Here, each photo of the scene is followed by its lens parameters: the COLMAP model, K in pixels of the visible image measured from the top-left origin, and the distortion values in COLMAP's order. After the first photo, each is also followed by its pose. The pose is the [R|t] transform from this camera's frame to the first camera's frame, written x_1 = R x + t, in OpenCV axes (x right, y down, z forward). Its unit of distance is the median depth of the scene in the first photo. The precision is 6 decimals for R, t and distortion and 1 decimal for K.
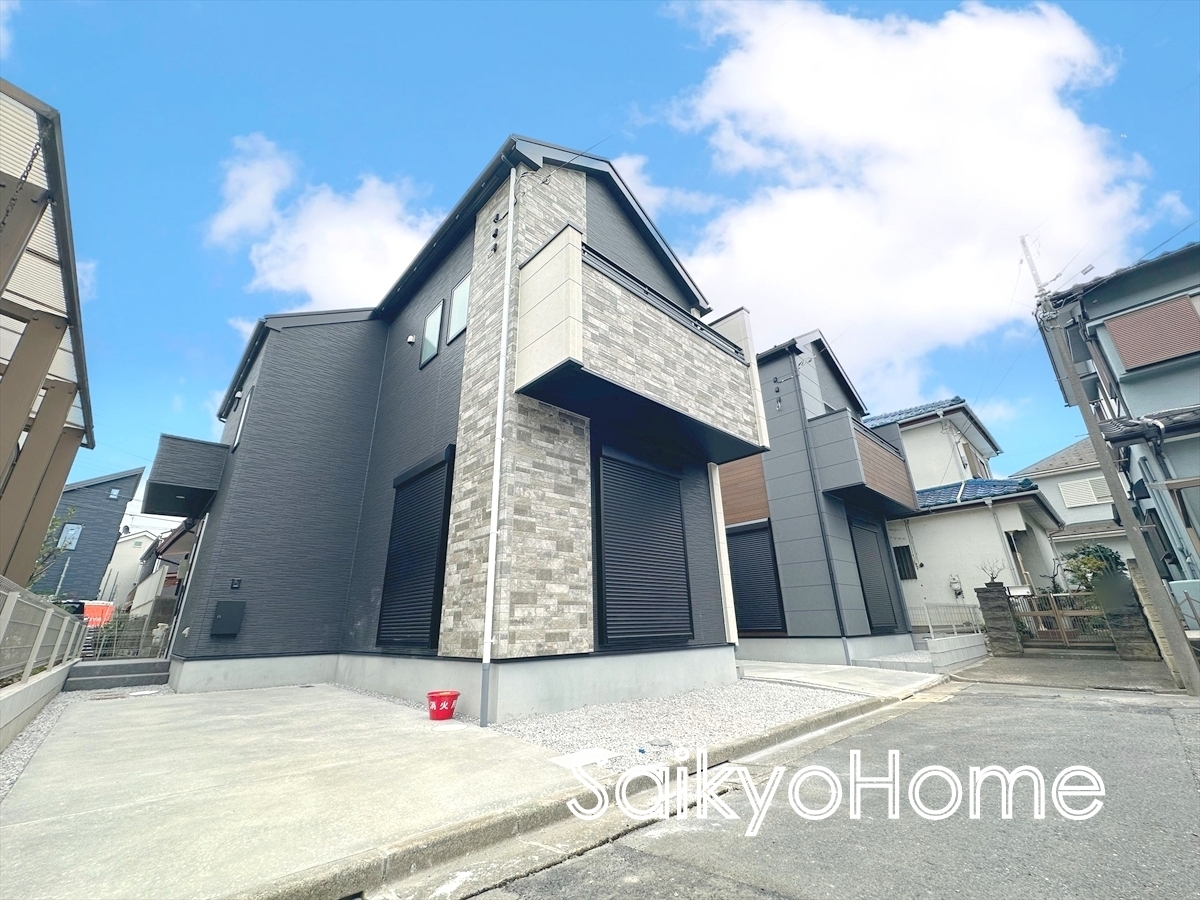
lens RADIAL K [[476.5, 0, 600.1], [0, 476.5, 449.1], [0, 0, 1]] dist [-0.000853, 0.000129]
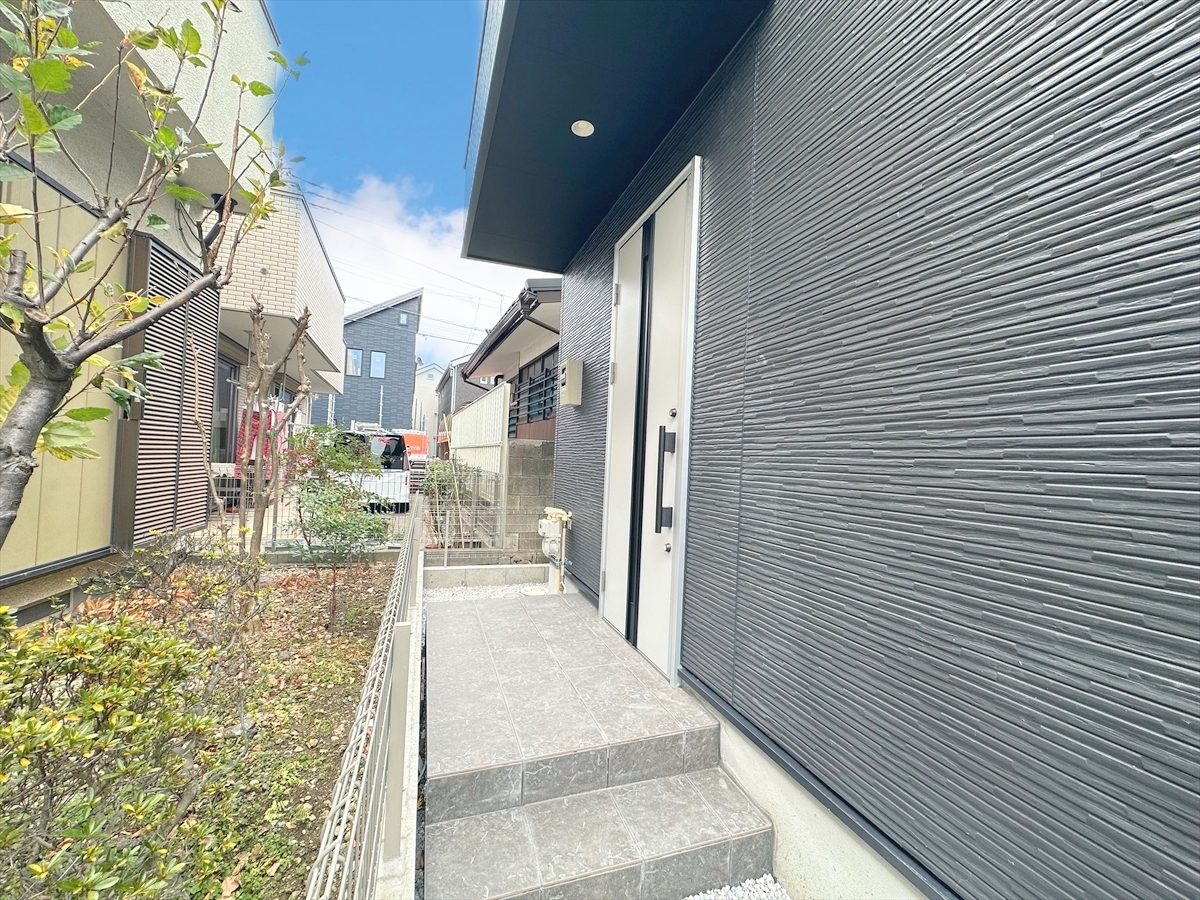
lens RADIAL K [[476.5, 0, 600.1], [0, 476.5, 449.1], [0, 0, 1]] dist [-0.000853, 0.000129]
pose [[0.917100, 0.053945, -0.394990, -1.257897], [0.077695, 0.947618, 0.309813, 0.329904], [0.391013, -0.314819, 0.864869, 1.167665]]
